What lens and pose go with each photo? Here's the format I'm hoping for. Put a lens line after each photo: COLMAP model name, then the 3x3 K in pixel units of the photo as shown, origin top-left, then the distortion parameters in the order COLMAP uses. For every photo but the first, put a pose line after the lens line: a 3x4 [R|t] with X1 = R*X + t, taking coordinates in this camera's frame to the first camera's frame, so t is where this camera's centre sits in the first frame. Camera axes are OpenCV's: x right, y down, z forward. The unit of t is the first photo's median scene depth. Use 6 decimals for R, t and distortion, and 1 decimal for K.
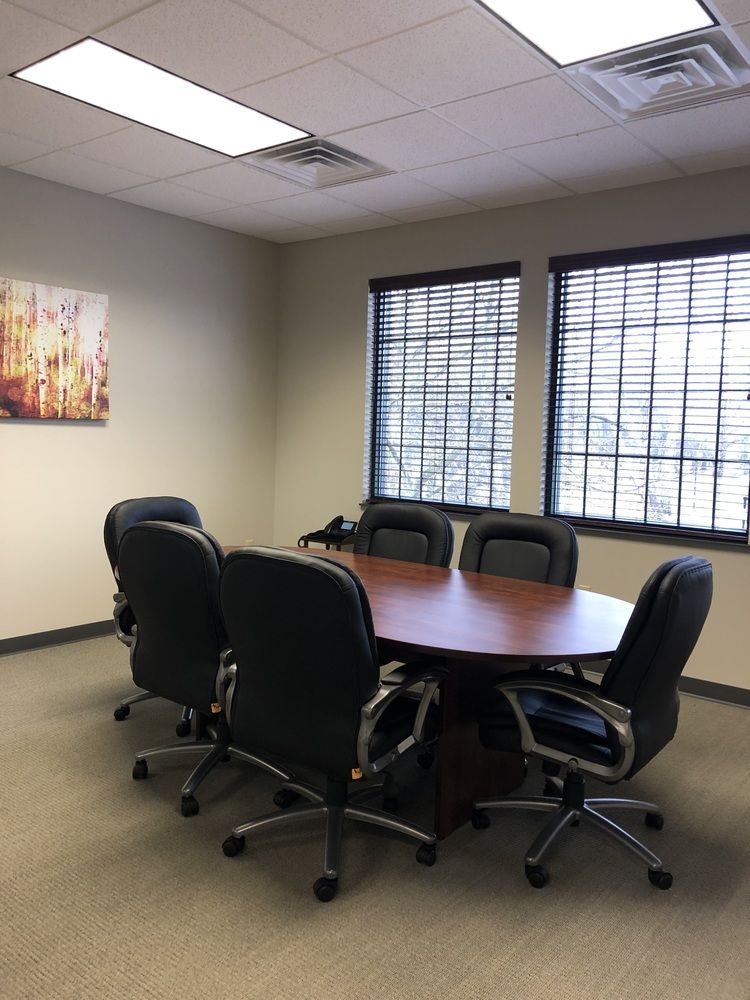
lens RADIAL K [[815.0, 0, 375.0], [0, 815.0, 500.0], [0, 0, 1]] dist [0.056640, 0.000252]
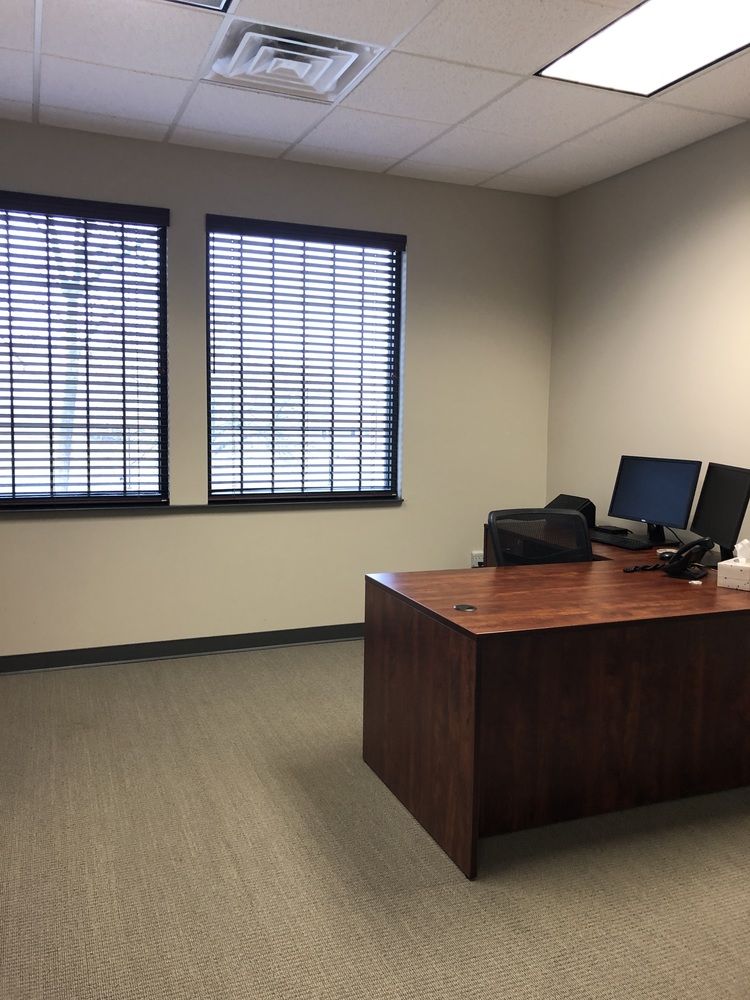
lens RADIAL K [[818.5, 0, 373.9], [0, 818.5, 486.8], [0, 0, 1]] dist [0.000413, -0.005572]
pose [[0.480732, -0.105637, 0.870481, -0.529086], [0.073308, 0.994083, 0.080151, -0.054562], [-0.873798, 0.025282, 0.485631, 0.414040]]
